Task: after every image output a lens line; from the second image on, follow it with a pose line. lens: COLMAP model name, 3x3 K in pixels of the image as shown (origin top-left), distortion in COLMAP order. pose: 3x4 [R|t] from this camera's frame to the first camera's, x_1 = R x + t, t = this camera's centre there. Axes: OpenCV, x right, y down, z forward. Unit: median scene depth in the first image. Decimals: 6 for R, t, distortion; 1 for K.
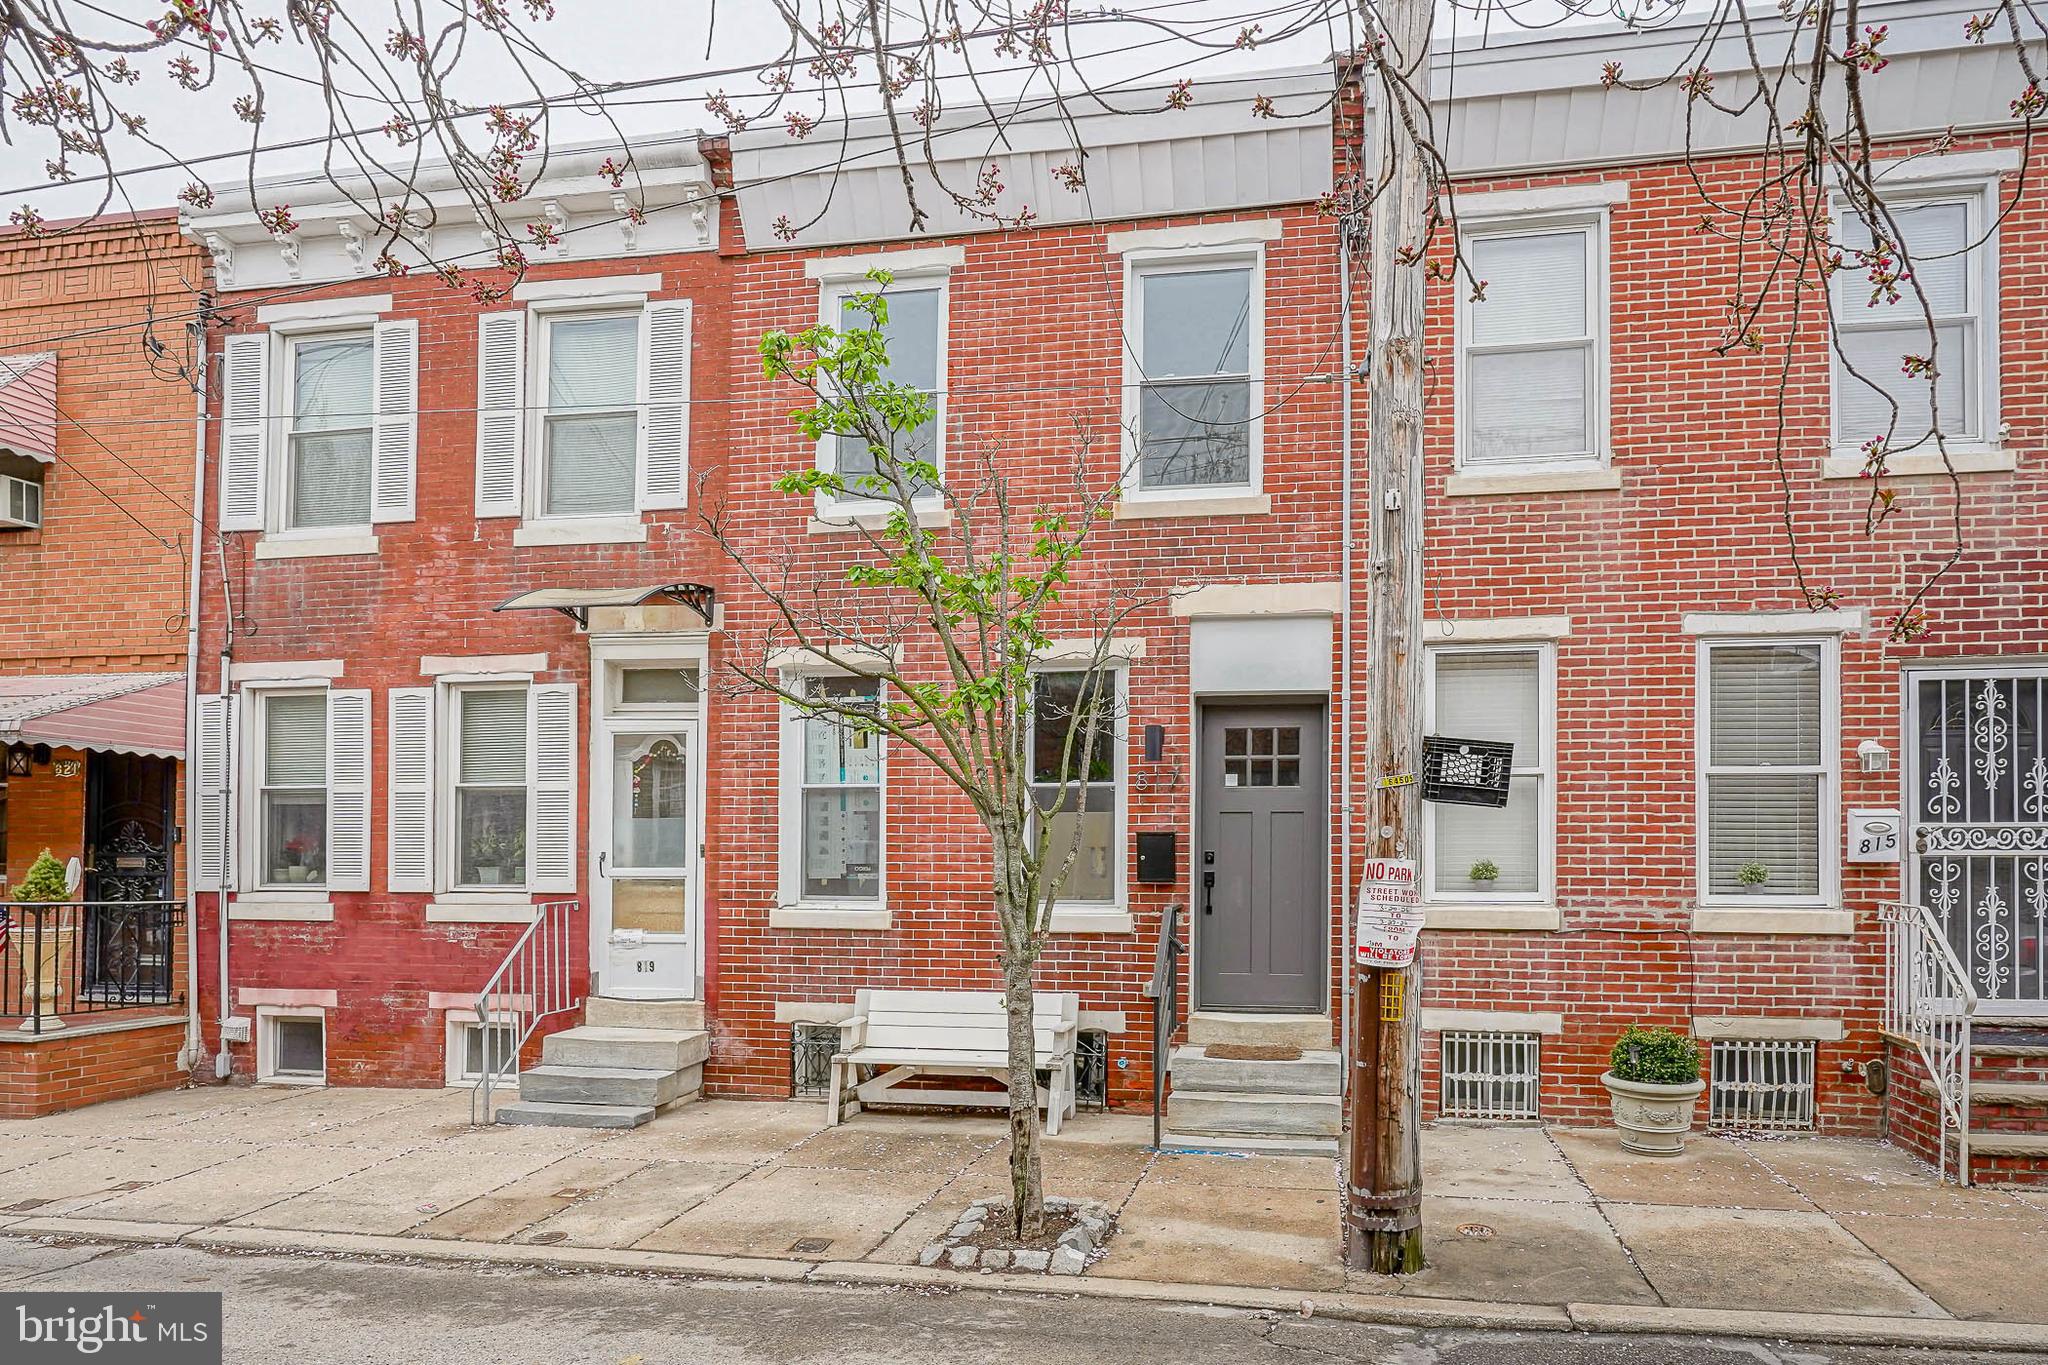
lens RADIAL K [[1066.7, 0, 1021.7], [0, 1066.7, 715.4], [0, 0, 1]] dist [-0.002866, 0.002049]
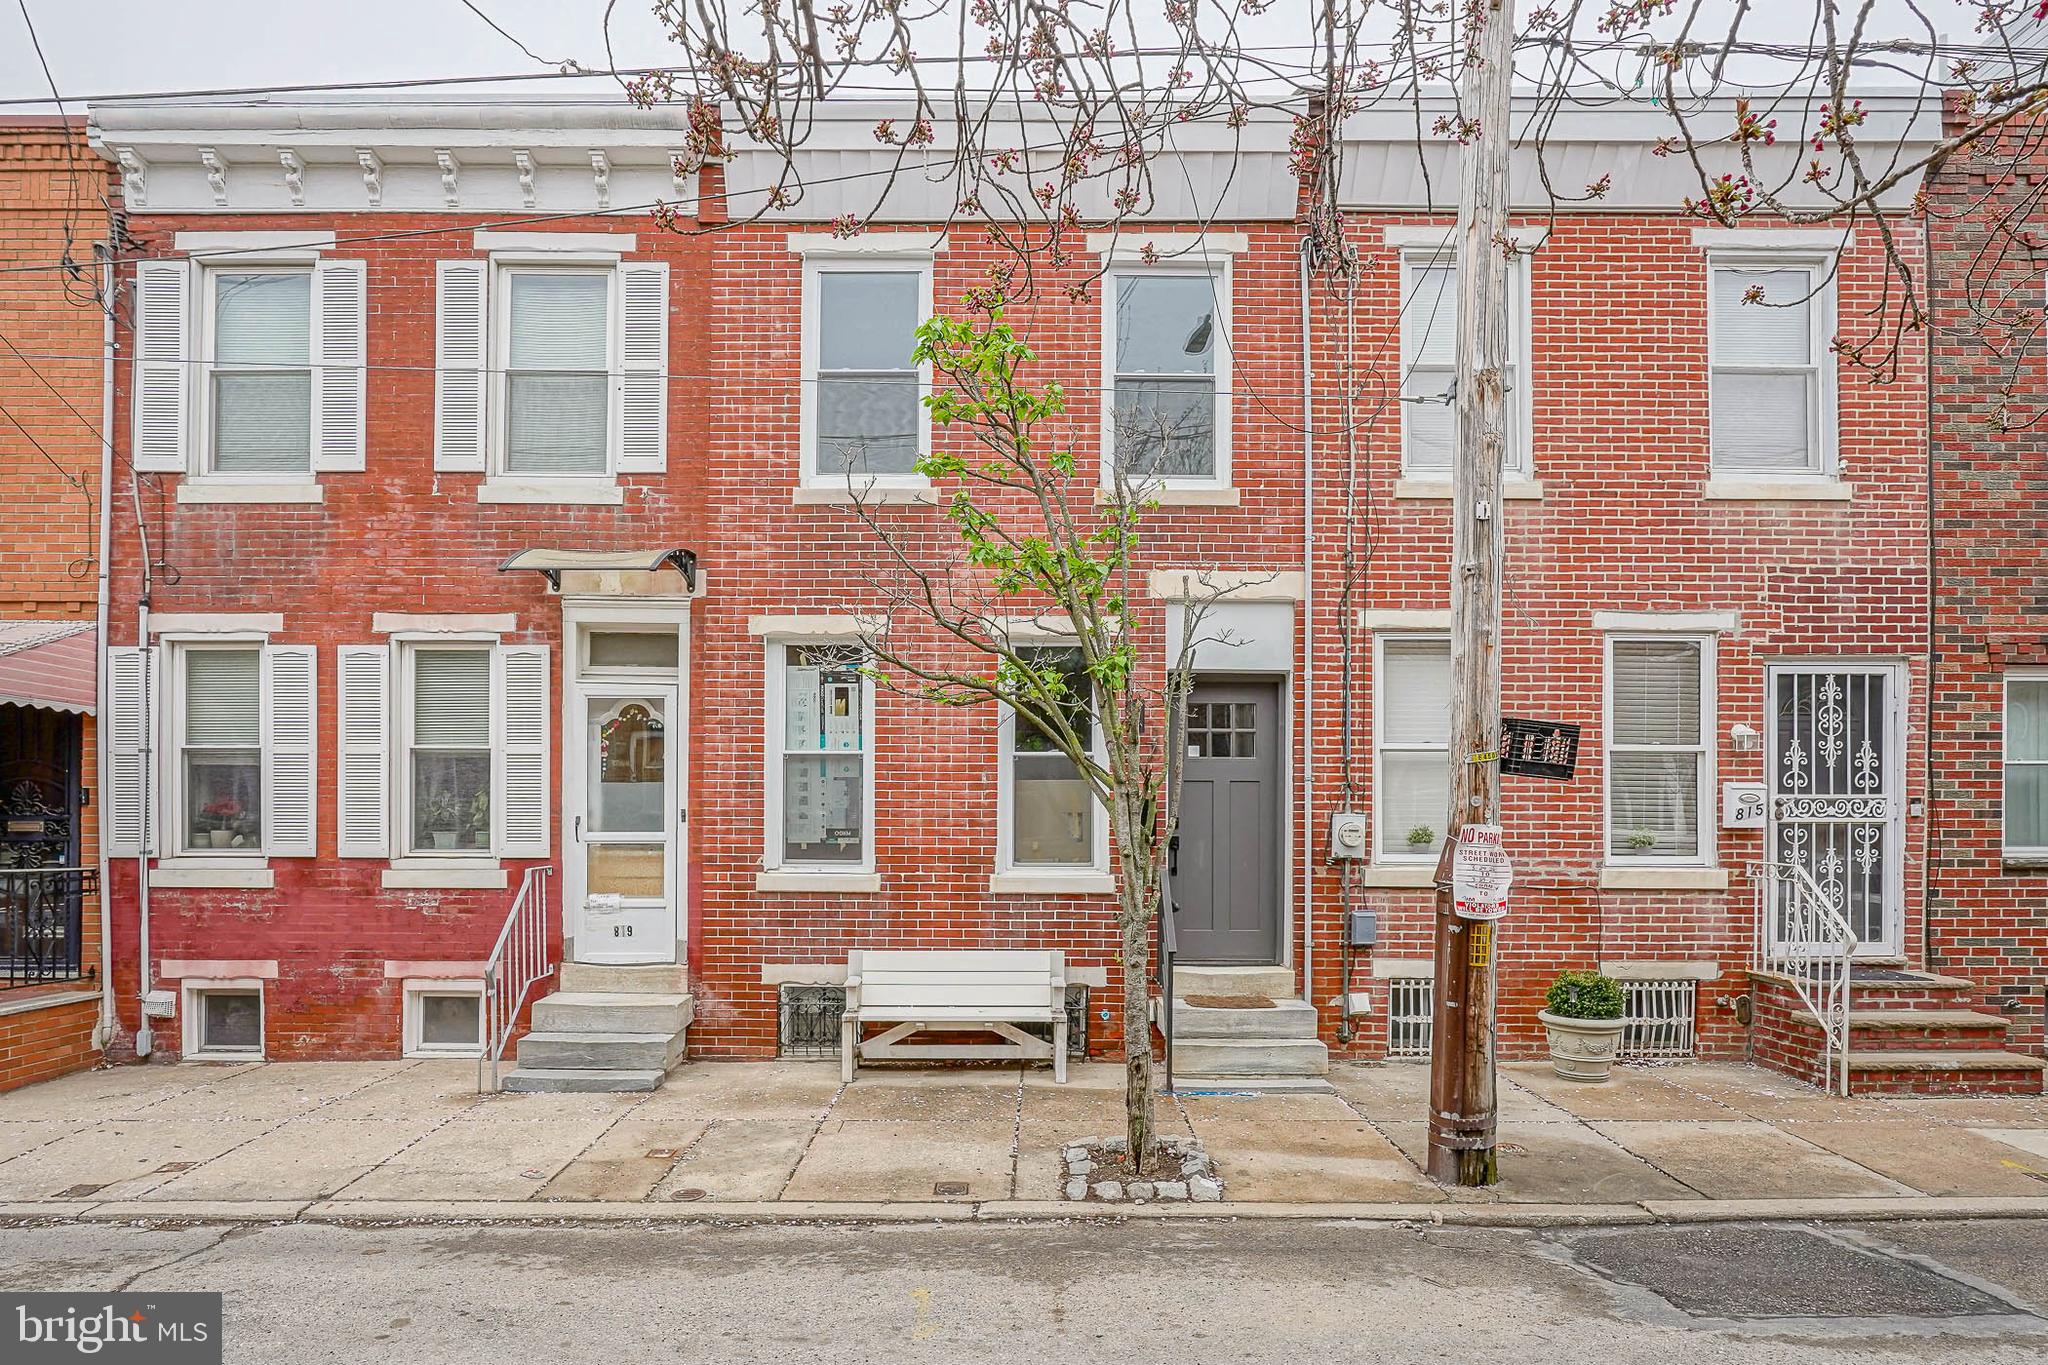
lens RADIAL K [[1043.2, 0, 995.7], [0, 1043.2, 688.6], [0, 0, 1]] dist [-0.002850, 0.001330]
pose [[0.989038, 0.020302, 0.146261, -0.162512], [-0.021033, 0.999773, 0.003449, -0.002093], [-0.146158, -0.006488, 0.989240, -0.014386]]
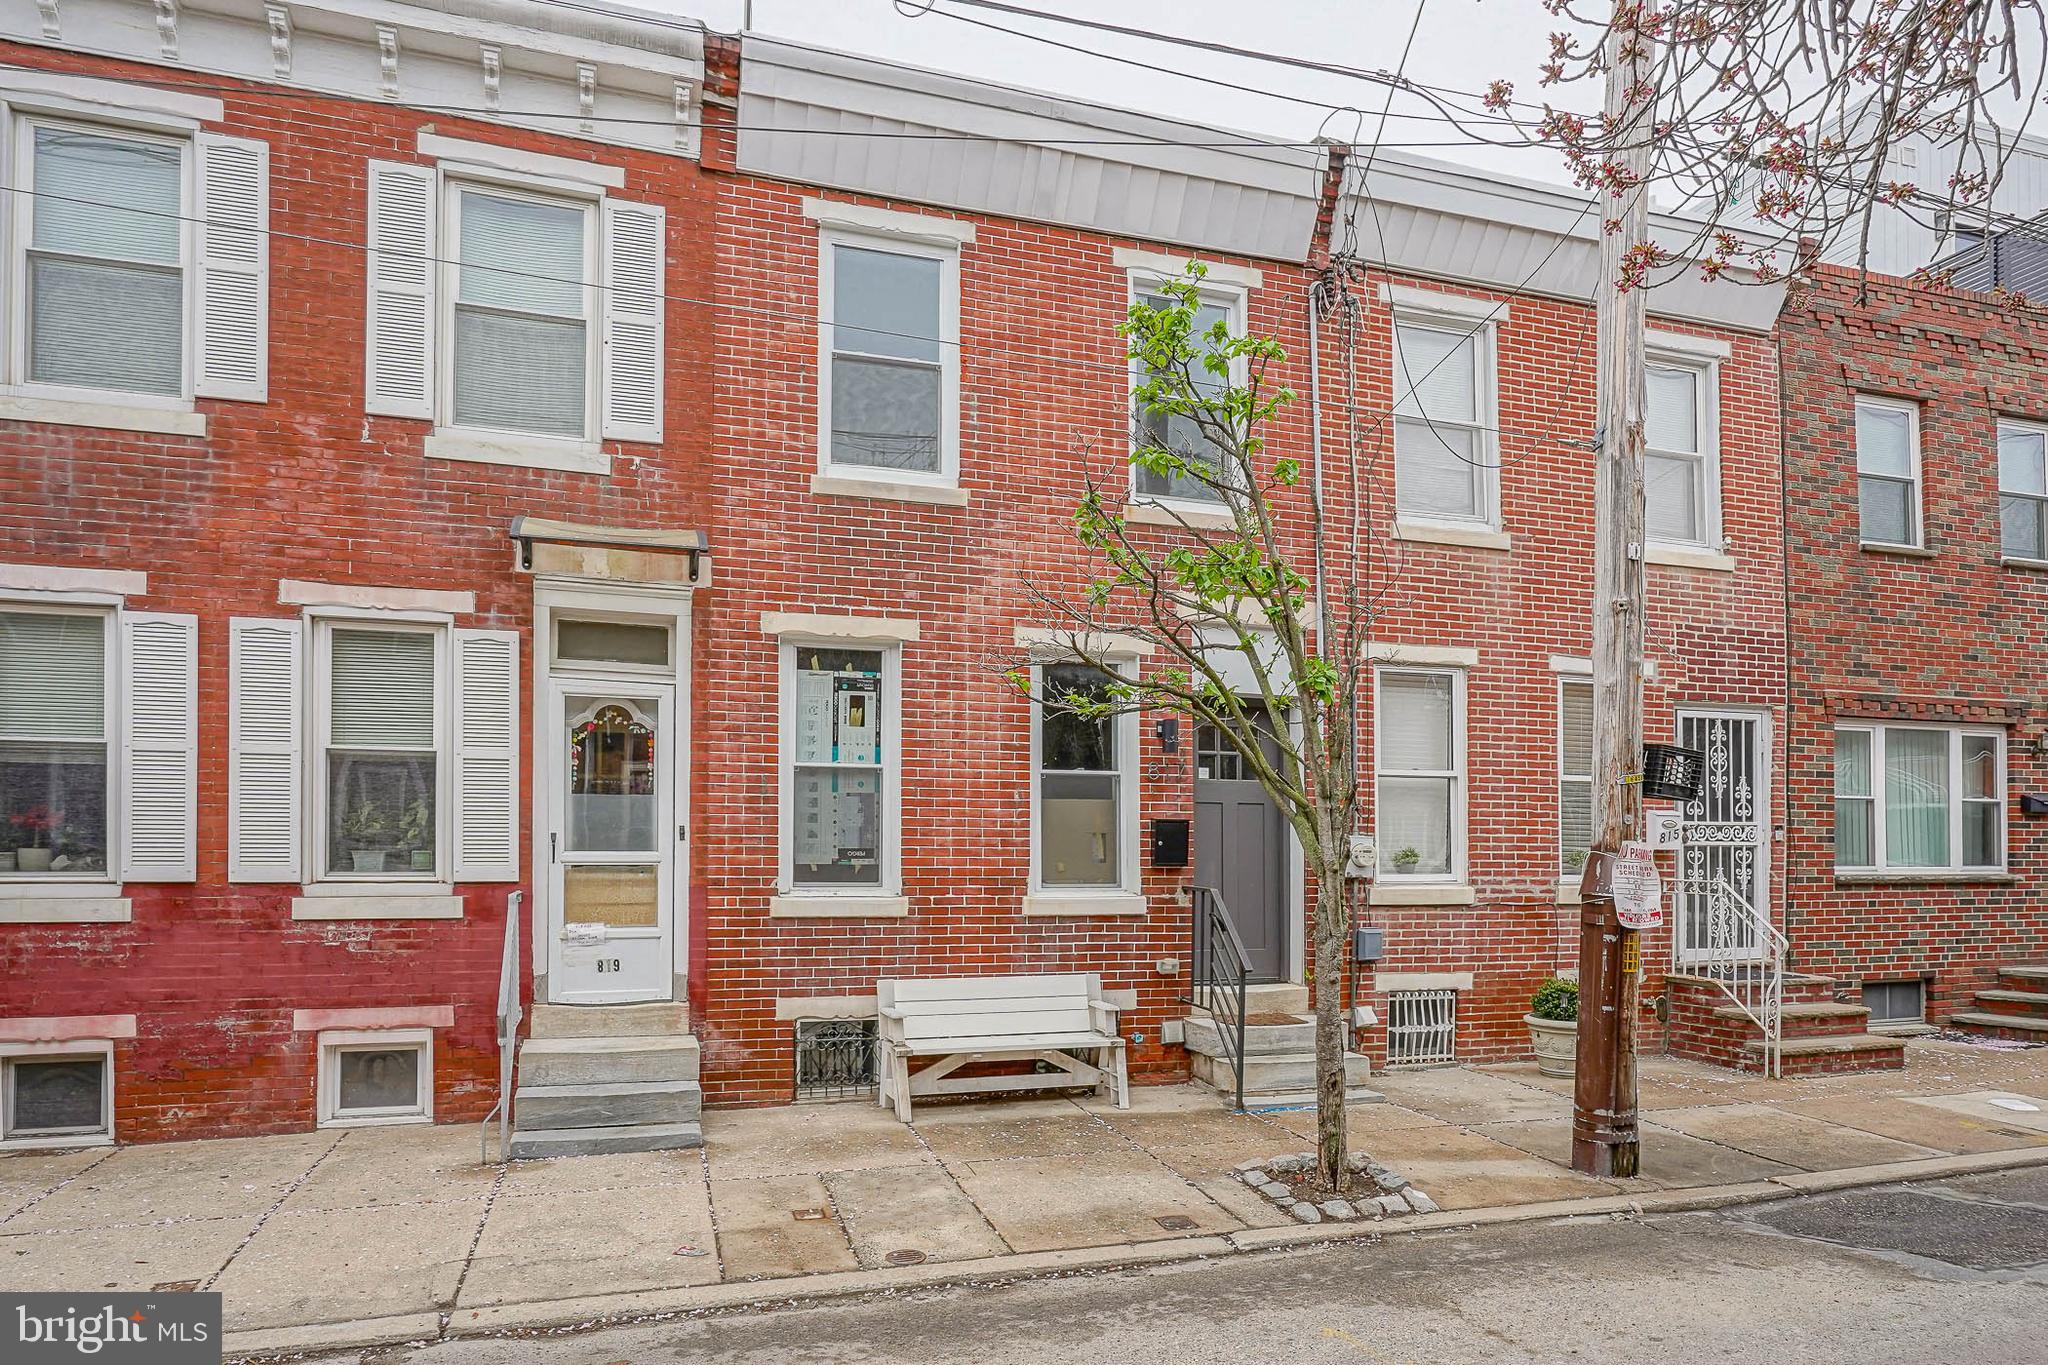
lens RADIAL K [[1060.1, 0, 1026.8], [0, 1060.1, 710.2], [0, 0, 1]] dist [-0.002209, 0.001239]
pose [[0.914235, 0.057276, 0.401117, -0.416738], [-0.057761, 0.998271, -0.010895, 0.019151], [-0.401047, -0.013209, 0.915962, 0.082976]]
